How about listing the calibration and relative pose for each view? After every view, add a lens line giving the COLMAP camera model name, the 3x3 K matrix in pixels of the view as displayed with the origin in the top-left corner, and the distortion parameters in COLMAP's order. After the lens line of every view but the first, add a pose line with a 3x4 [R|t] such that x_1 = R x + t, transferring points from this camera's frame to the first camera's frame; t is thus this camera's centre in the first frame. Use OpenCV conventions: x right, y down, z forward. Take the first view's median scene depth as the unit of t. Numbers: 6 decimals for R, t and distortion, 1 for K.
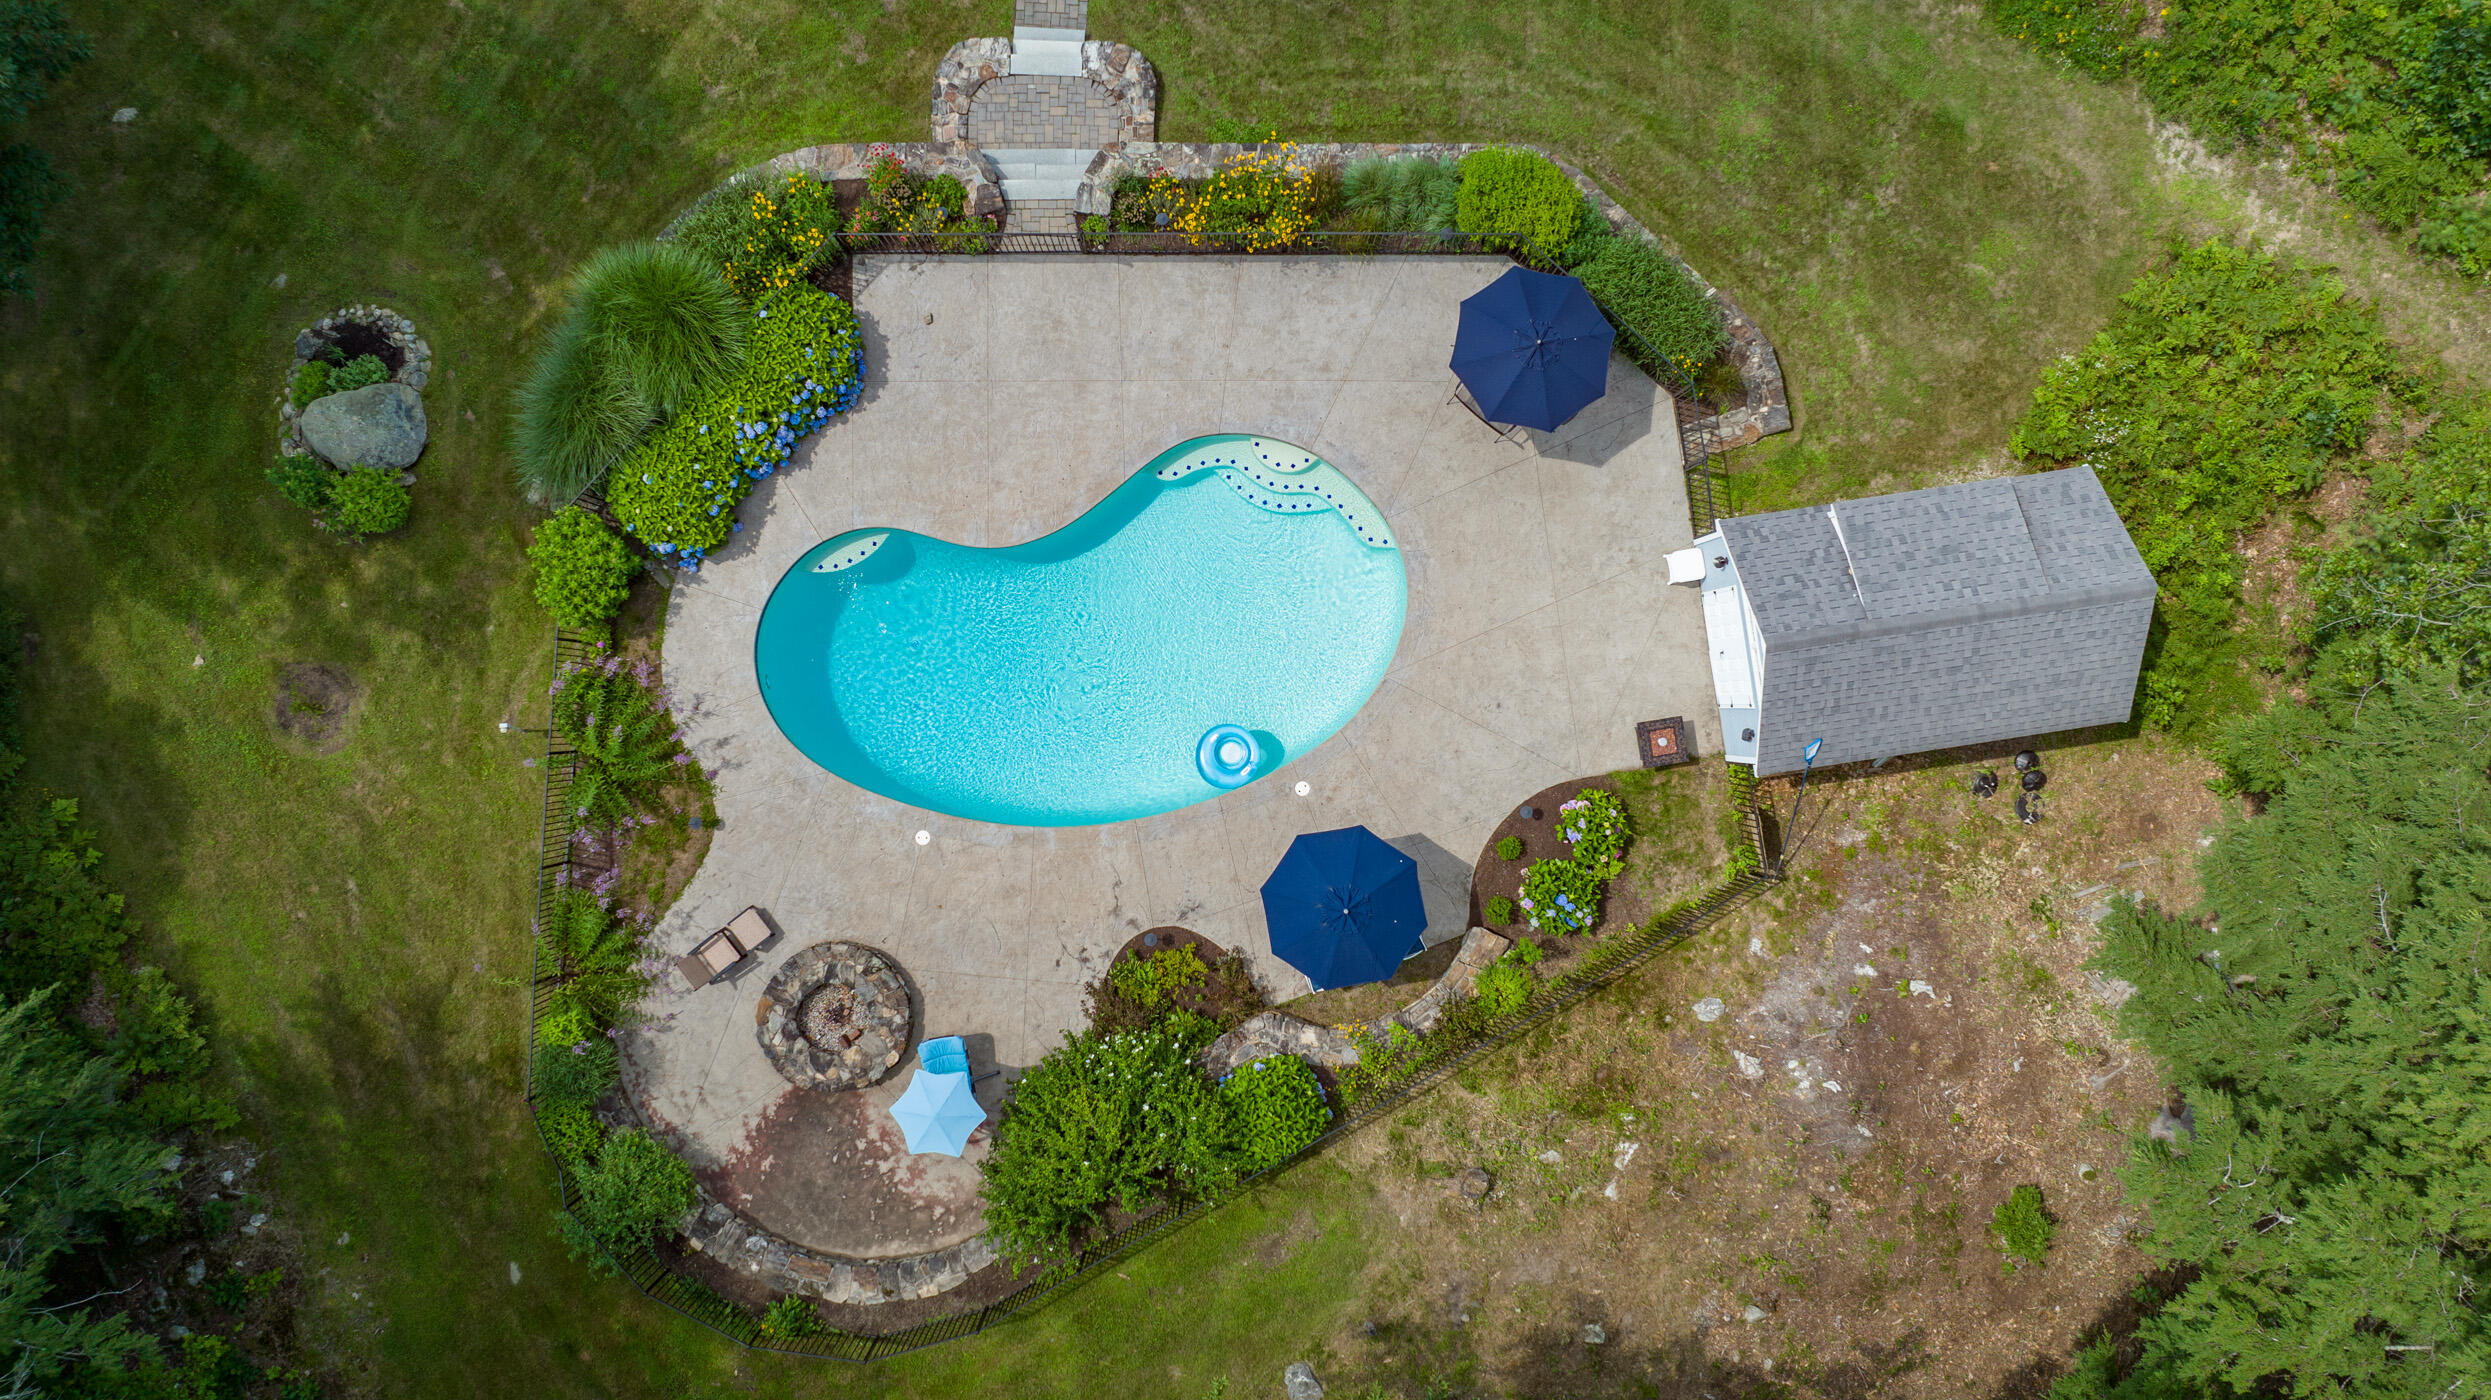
lens RADIAL K [[1797.4, 0, 1245.5], [0, 1797.4, 700.0], [0, 0, 1]] dist [-0.020187, -0.003097]
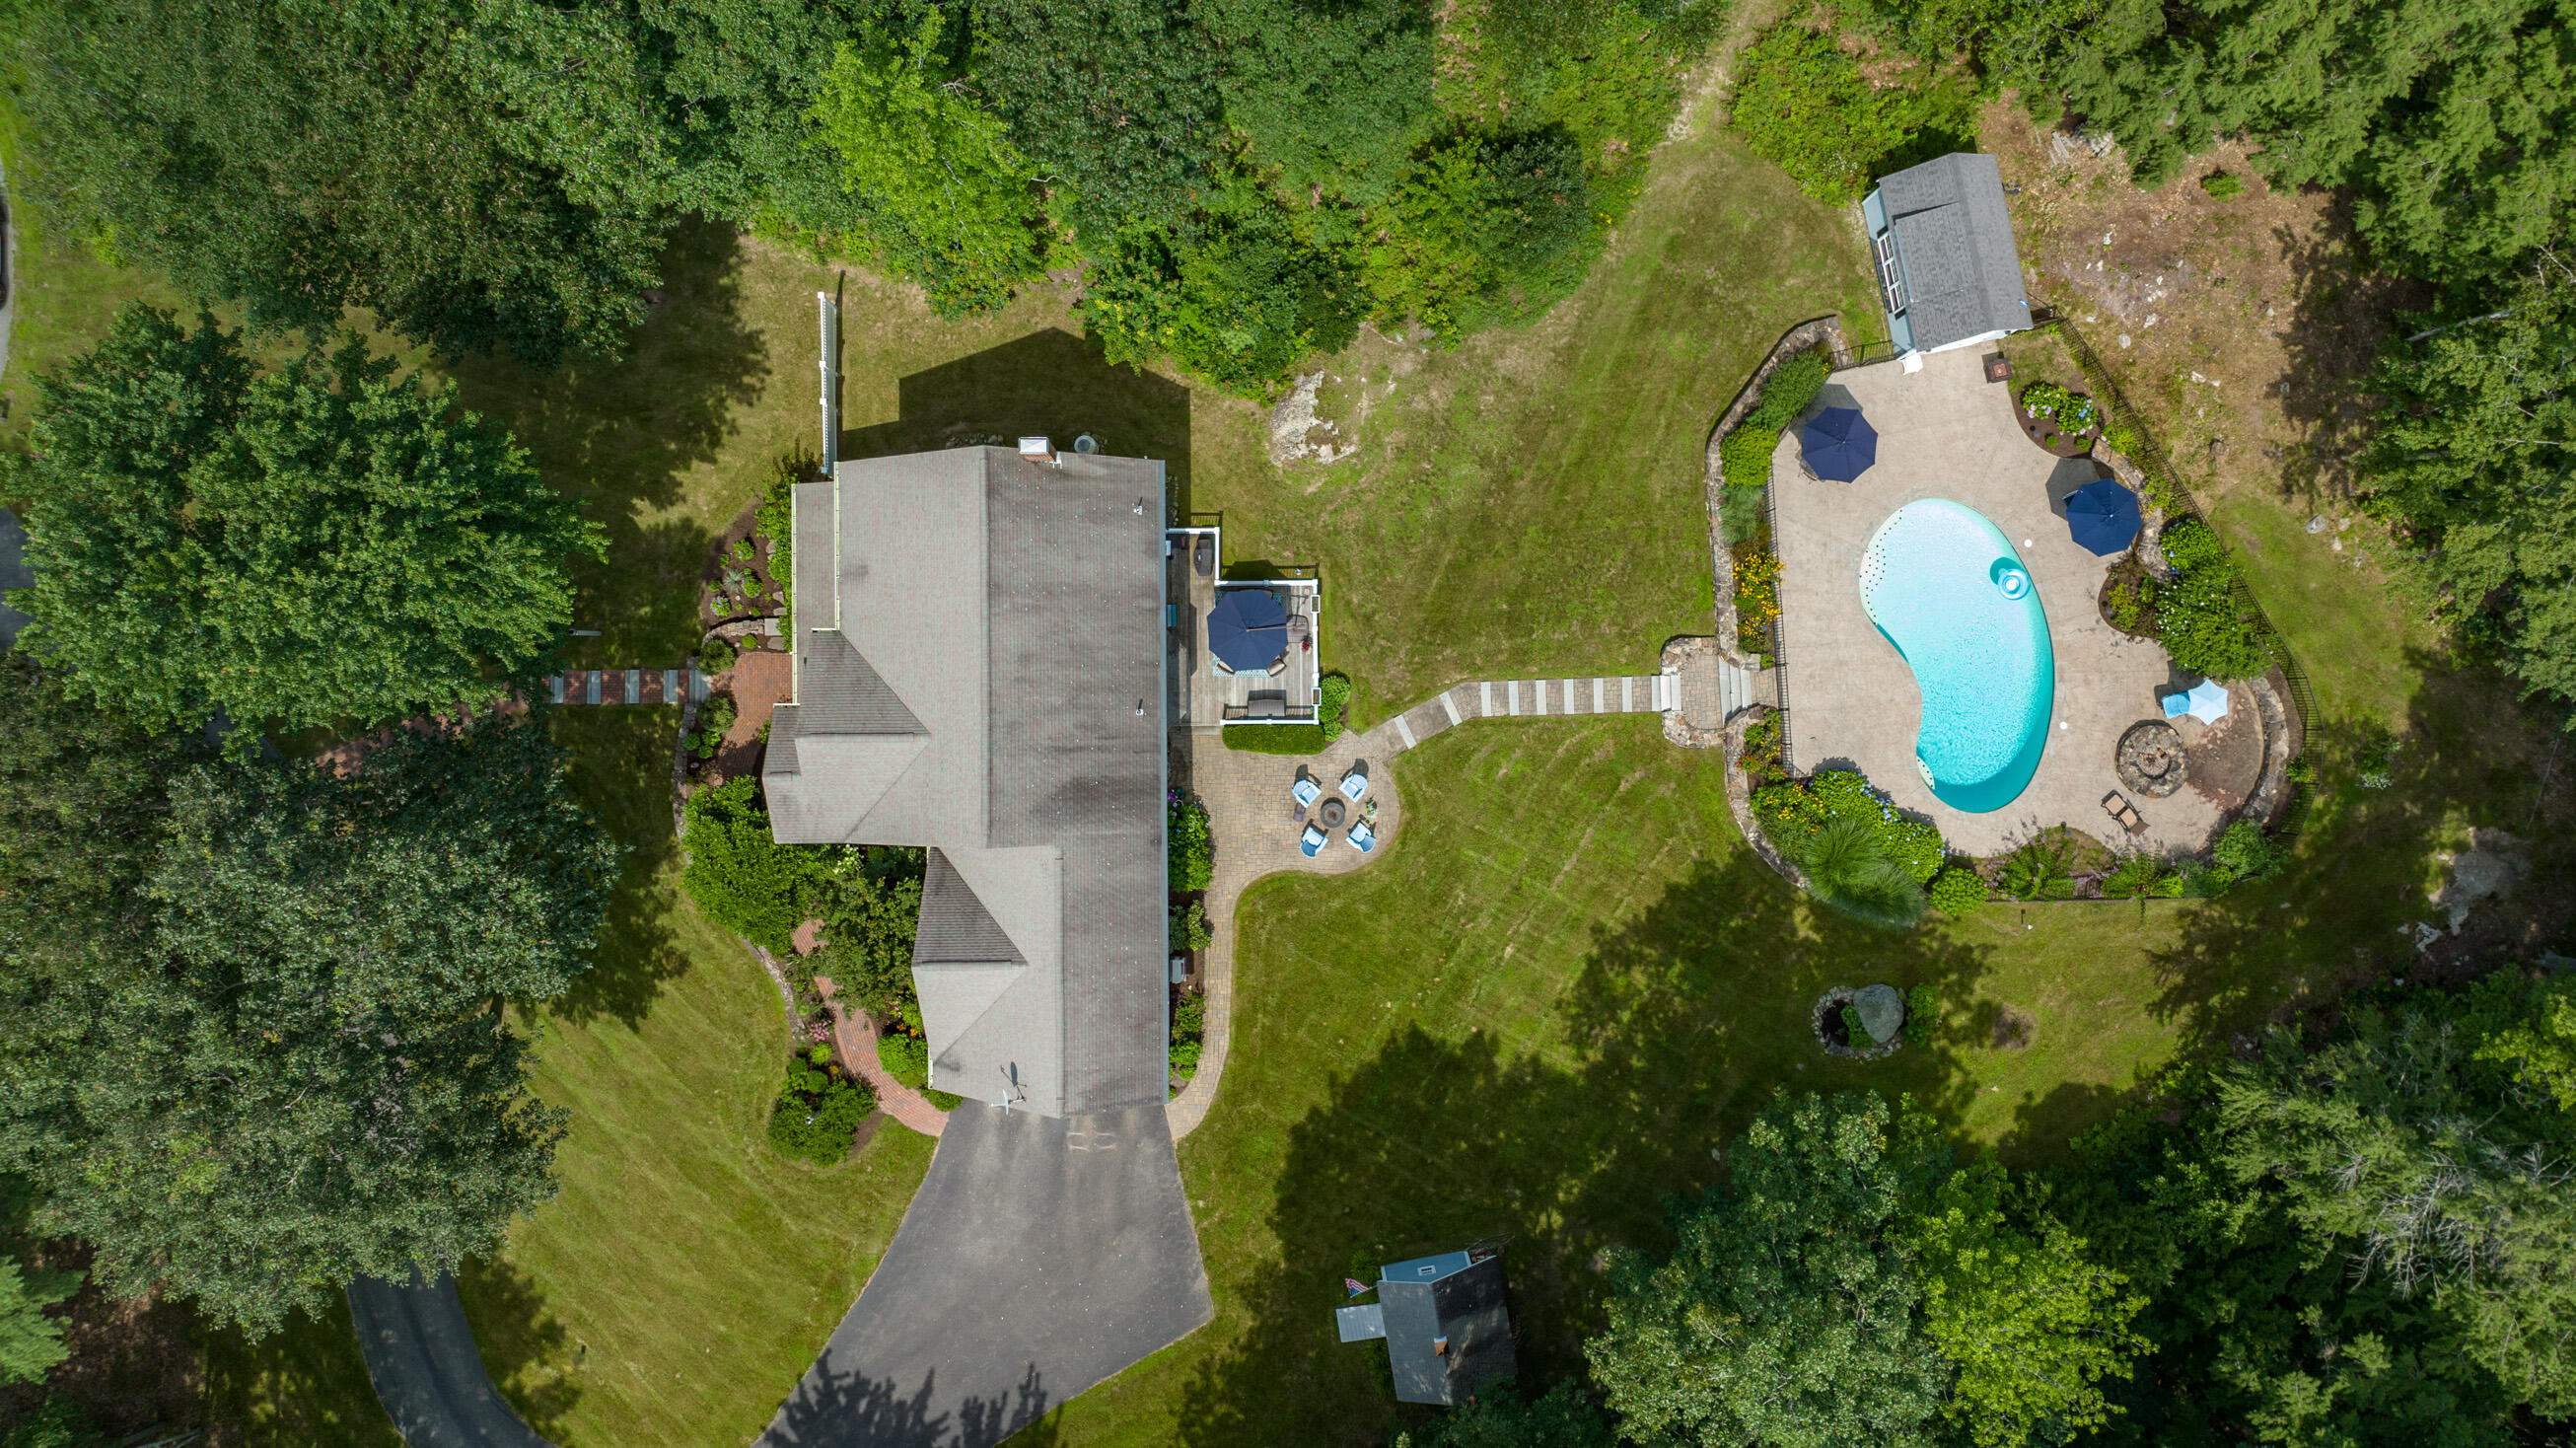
lens RADIAL K [[1837.1, 0, 1288.0], [0, 1837.1, 724.0], [0, 0, 1]] dist [-0.028365, -0.005529]
pose [[-0.064185, -0.997876, -0.011141, -0.097560], [0.997897, -0.064279, 0.008307, -0.832554], [-0.009005, -0.010584, 0.999903, -1.095461]]
